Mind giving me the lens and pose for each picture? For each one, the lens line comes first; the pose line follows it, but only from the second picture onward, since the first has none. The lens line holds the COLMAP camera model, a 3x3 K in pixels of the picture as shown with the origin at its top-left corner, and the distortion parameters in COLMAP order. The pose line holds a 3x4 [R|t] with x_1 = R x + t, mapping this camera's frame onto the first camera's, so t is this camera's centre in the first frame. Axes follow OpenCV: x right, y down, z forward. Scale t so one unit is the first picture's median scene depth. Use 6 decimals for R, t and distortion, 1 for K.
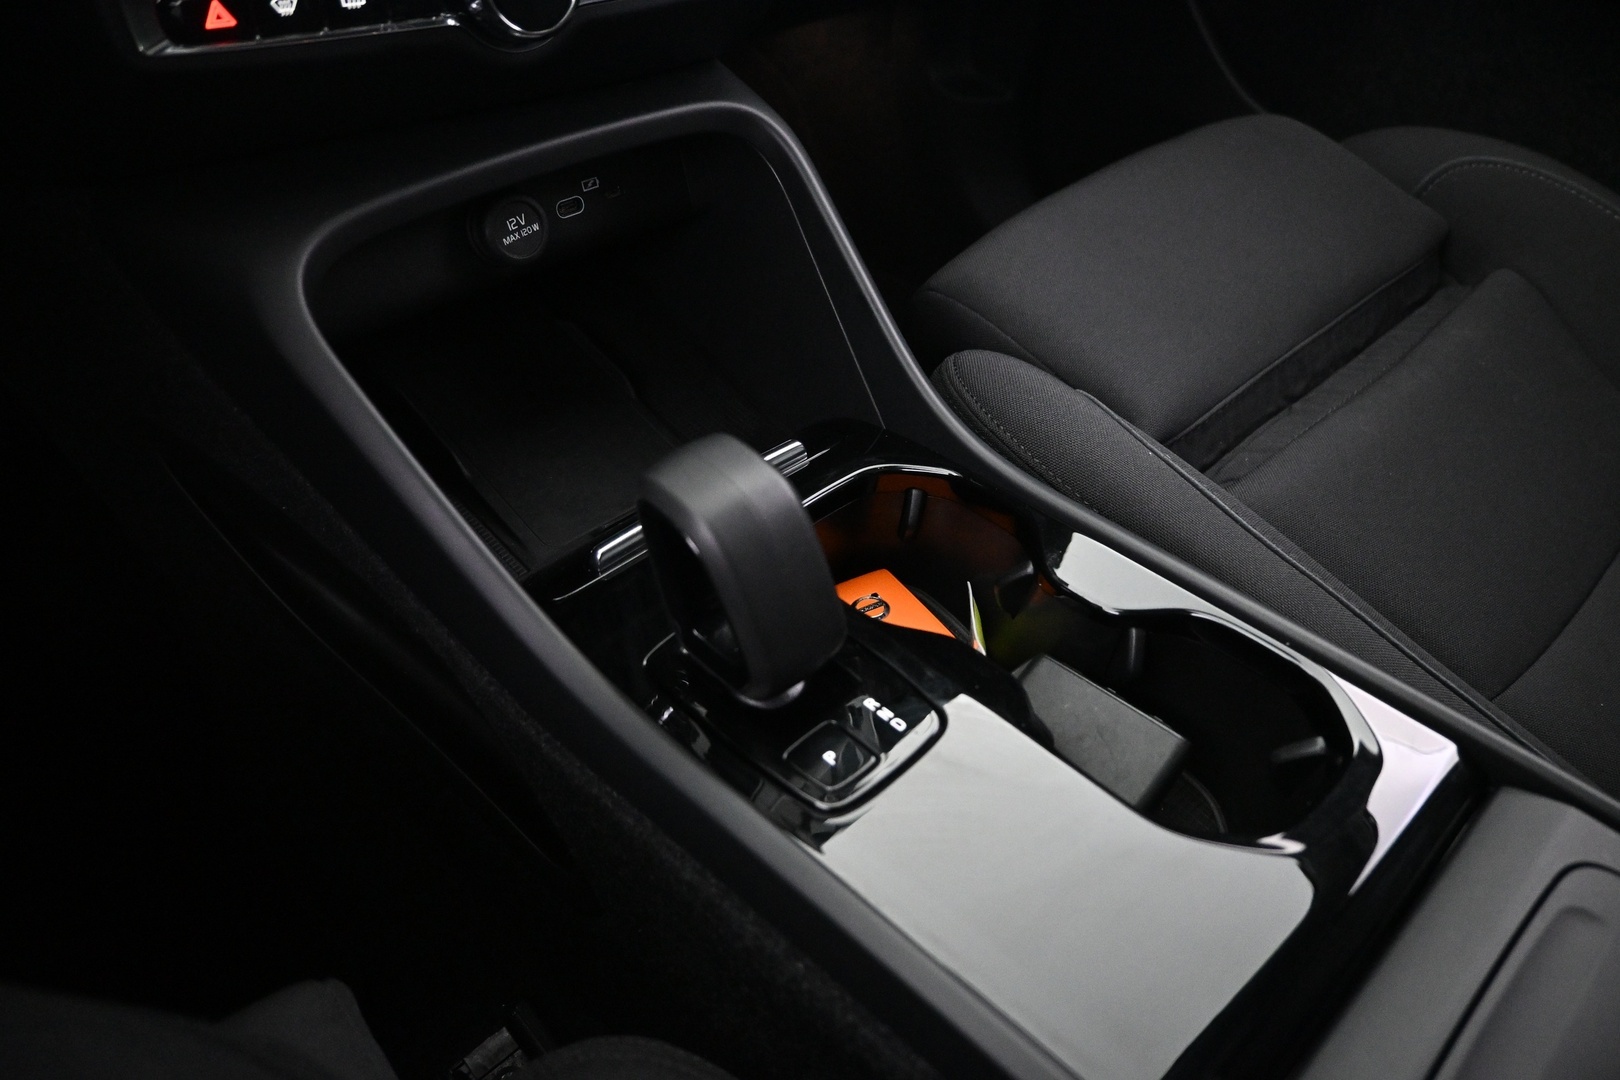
lens RADIAL K [[1229.4, 0, 810.0], [0, 1229.4, 540.0], [0, 0, 1]] dist [0.009633, 0.003938]
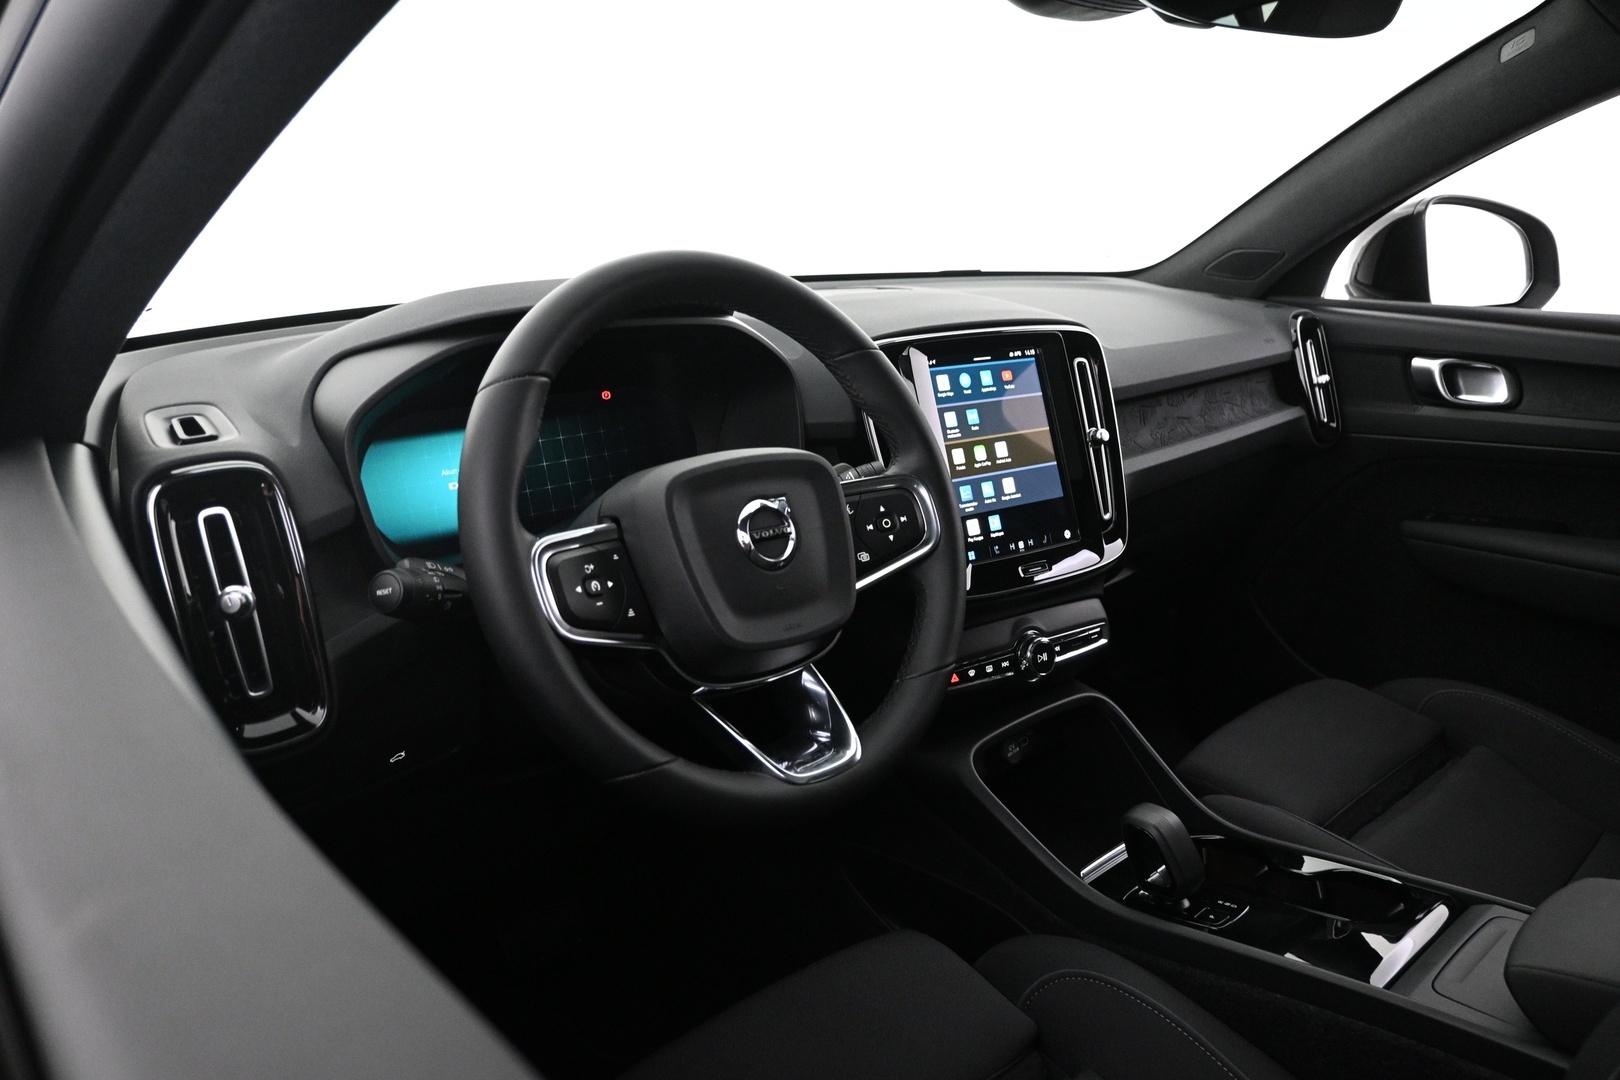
lens RADIAL K [[1109.1, 0, 810.0], [0, 1109.1, 540.0], [0, 0, 1]] dist [0.001246, 0.000503]
pose [[0.990512, -0.100072, -0.094184, -0.269334], [0.043514, 0.878489, -0.475777, 0.283019], [0.130351, 0.467165, 0.874509, -0.804517]]
